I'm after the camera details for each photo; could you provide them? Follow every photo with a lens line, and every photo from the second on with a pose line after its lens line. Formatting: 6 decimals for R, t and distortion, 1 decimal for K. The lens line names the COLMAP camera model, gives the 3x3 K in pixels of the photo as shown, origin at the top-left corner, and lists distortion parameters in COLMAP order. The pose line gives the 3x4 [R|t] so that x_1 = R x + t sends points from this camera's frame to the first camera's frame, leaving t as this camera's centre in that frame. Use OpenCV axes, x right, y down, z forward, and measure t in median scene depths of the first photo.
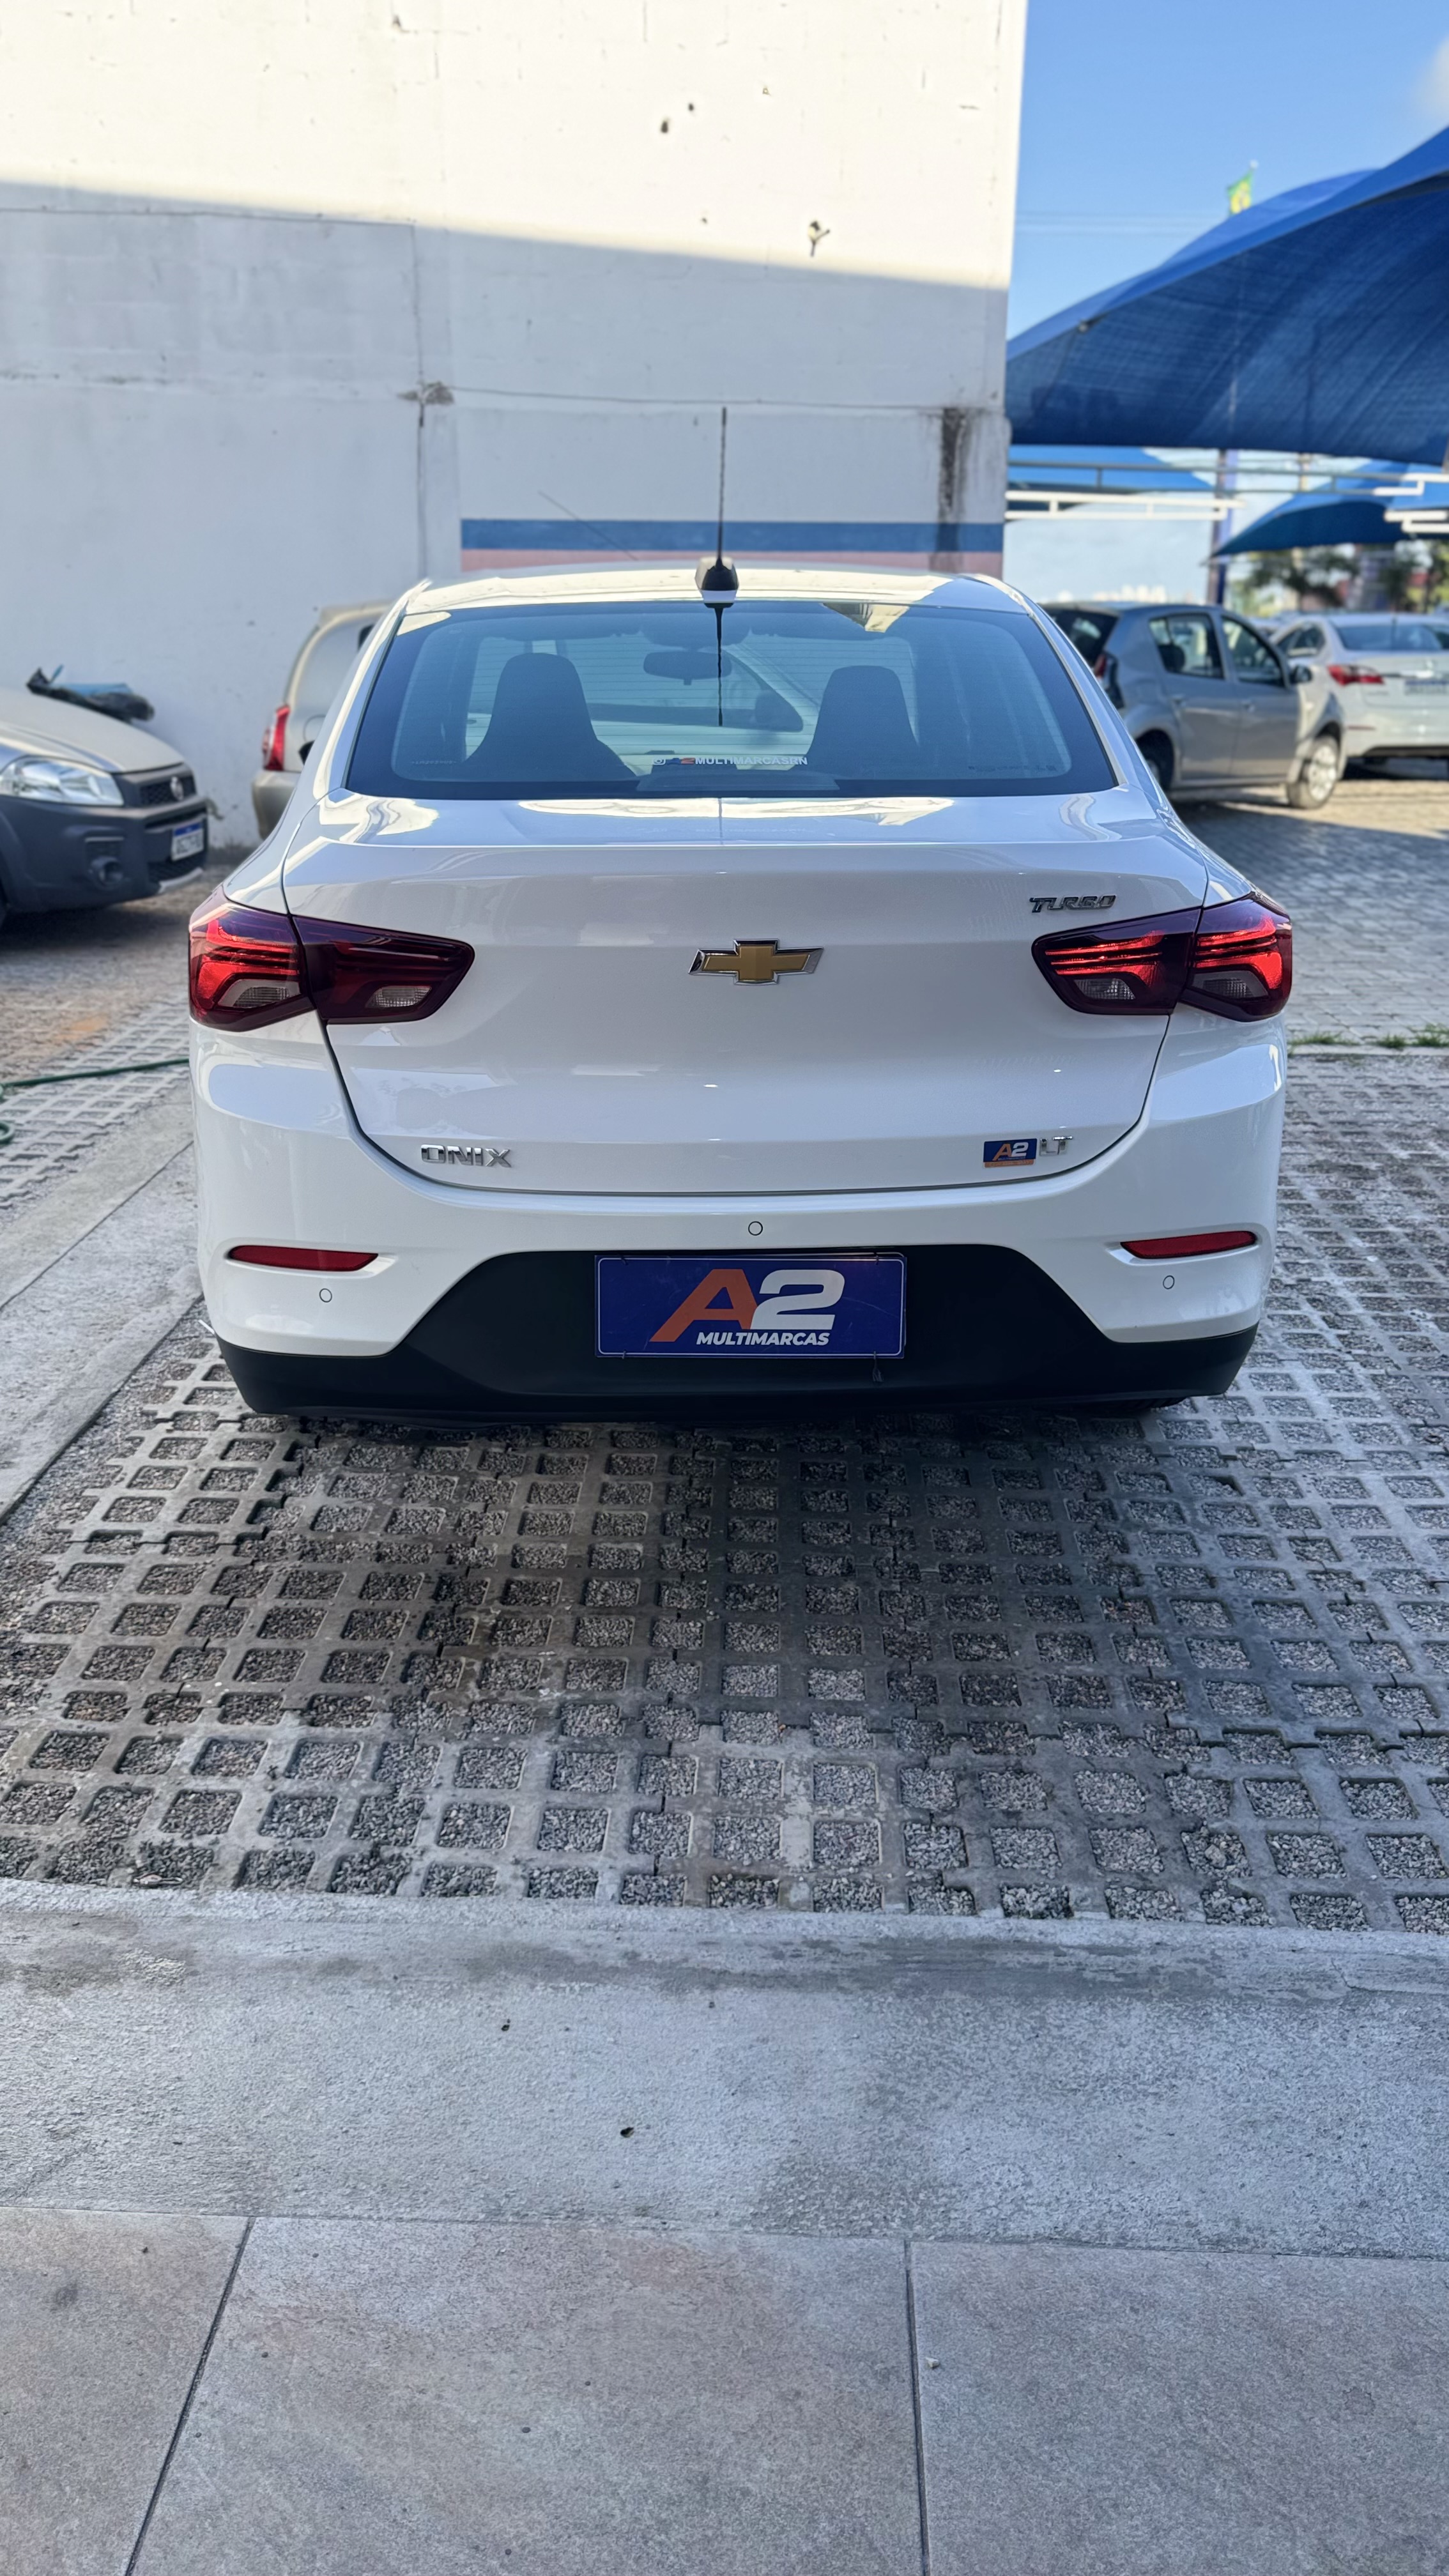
lens RADIAL K [[1832.1, 0, 726.3], [0, 1832.1, 1237.2], [0, 0, 1]] dist [0.048679, -0.046841]
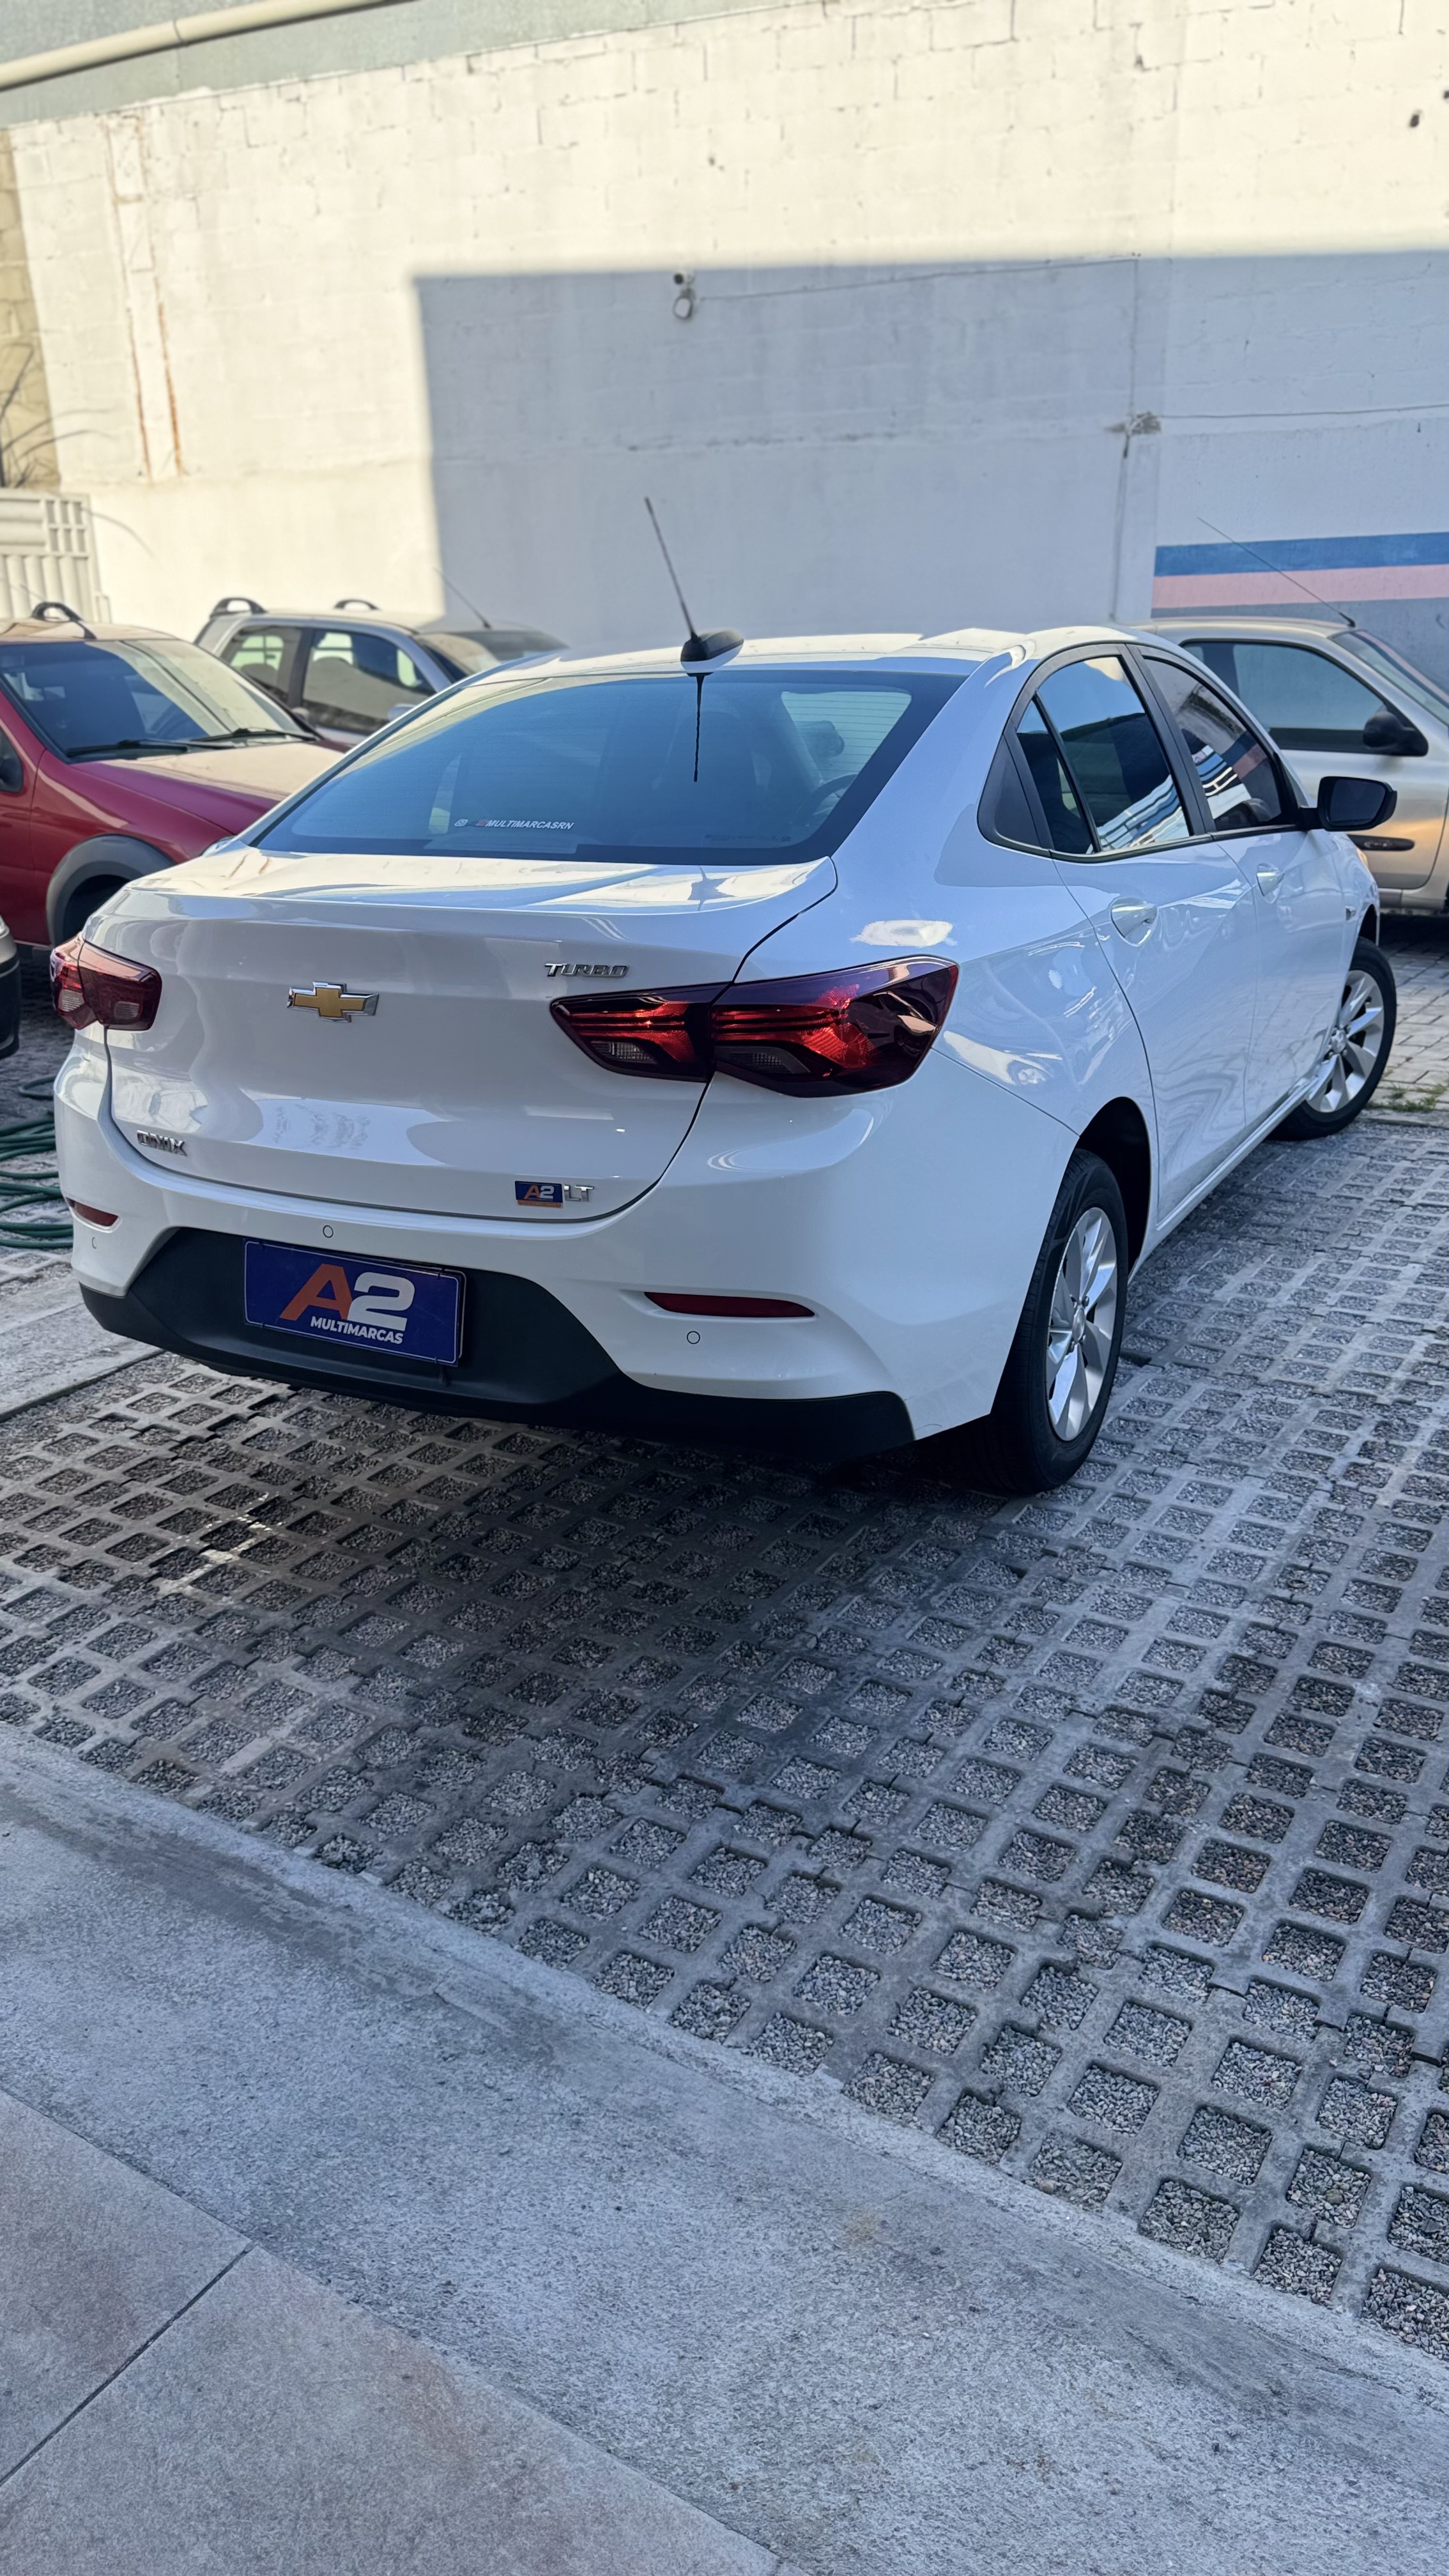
lens RADIAL K [[1832.1, 0, 726.3], [0, 1832.1, 1237.2], [0, 0, 1]] dist [0.048679, -0.046841]
pose [[0.870528, 0.130306, -0.474555, 0.750399], [-0.132883, 0.990728, 0.028279, -0.064620], [0.473840, 0.038443, 0.879772, 0.096390]]
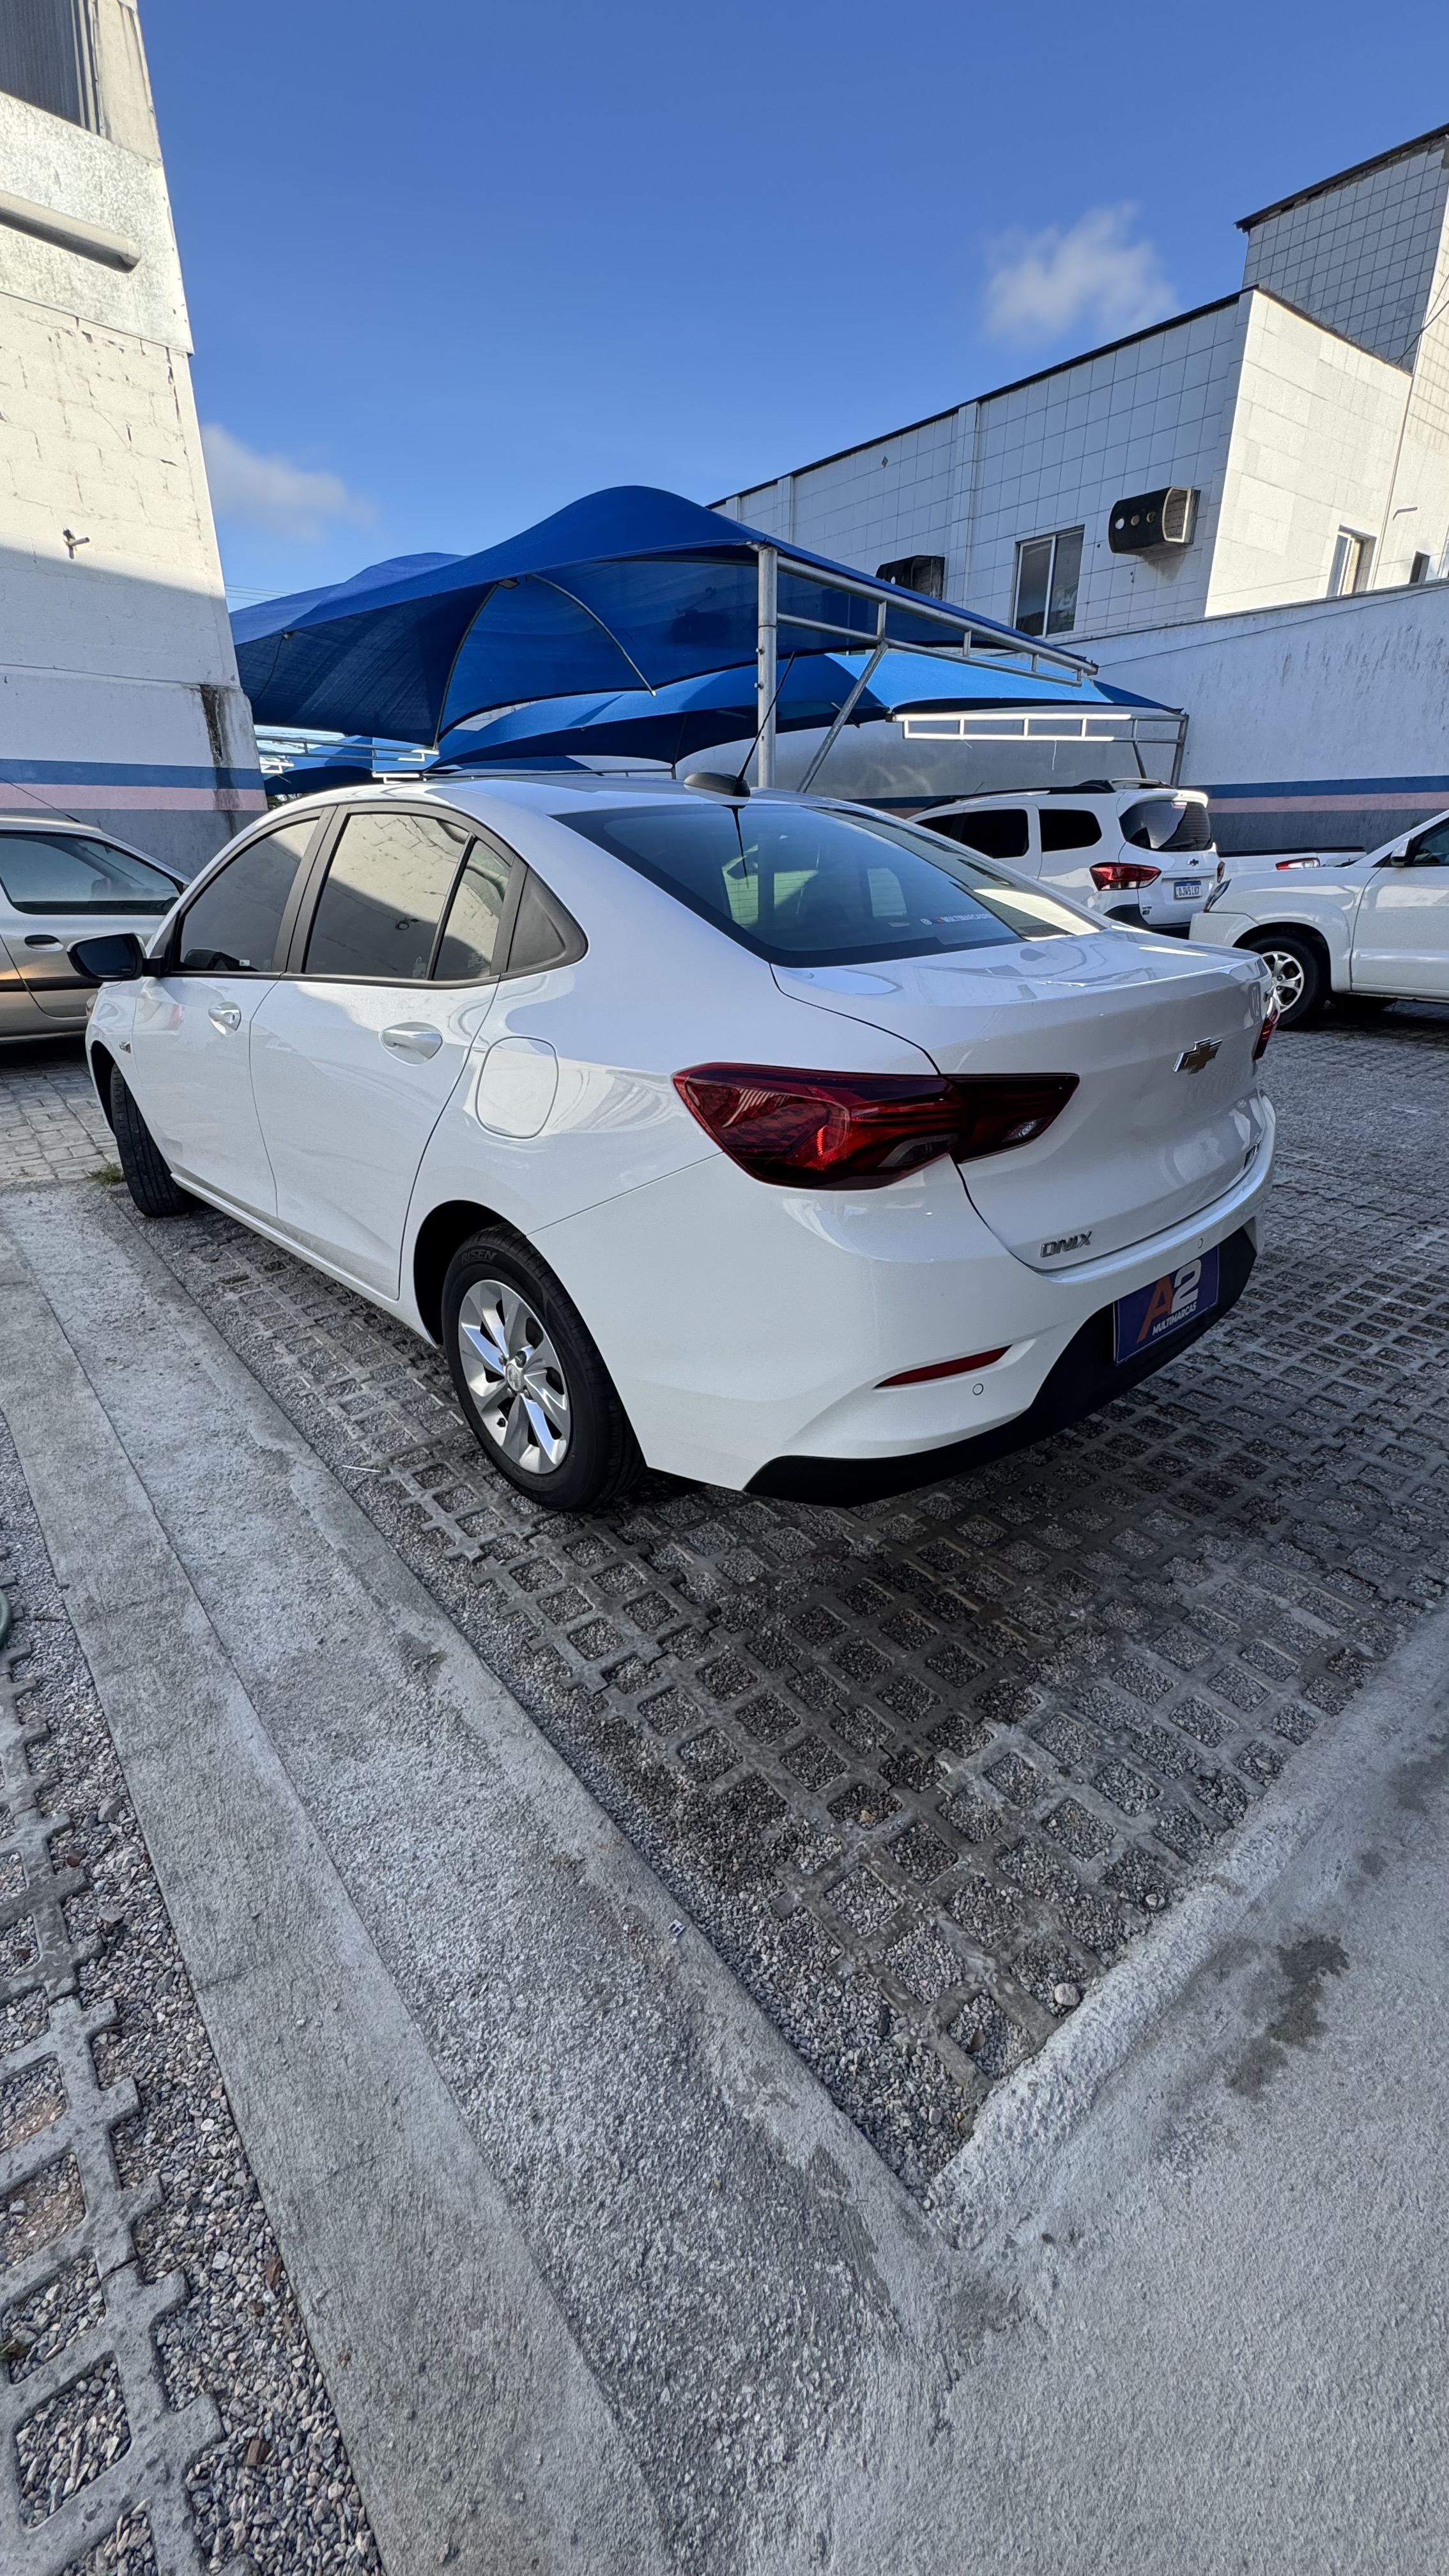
lens RADIAL K [[1034.5, 0, 714.8], [0, 1034.5, 1265.8], [0, 0, 1]] dist [-0.002203, -0.000275]
pose [[0.752920, -0.254254, 0.607015, -0.728624], [0.214149, 0.966812, 0.139335, -0.173883], [-0.622296, 0.025083, 0.782380, 0.578896]]
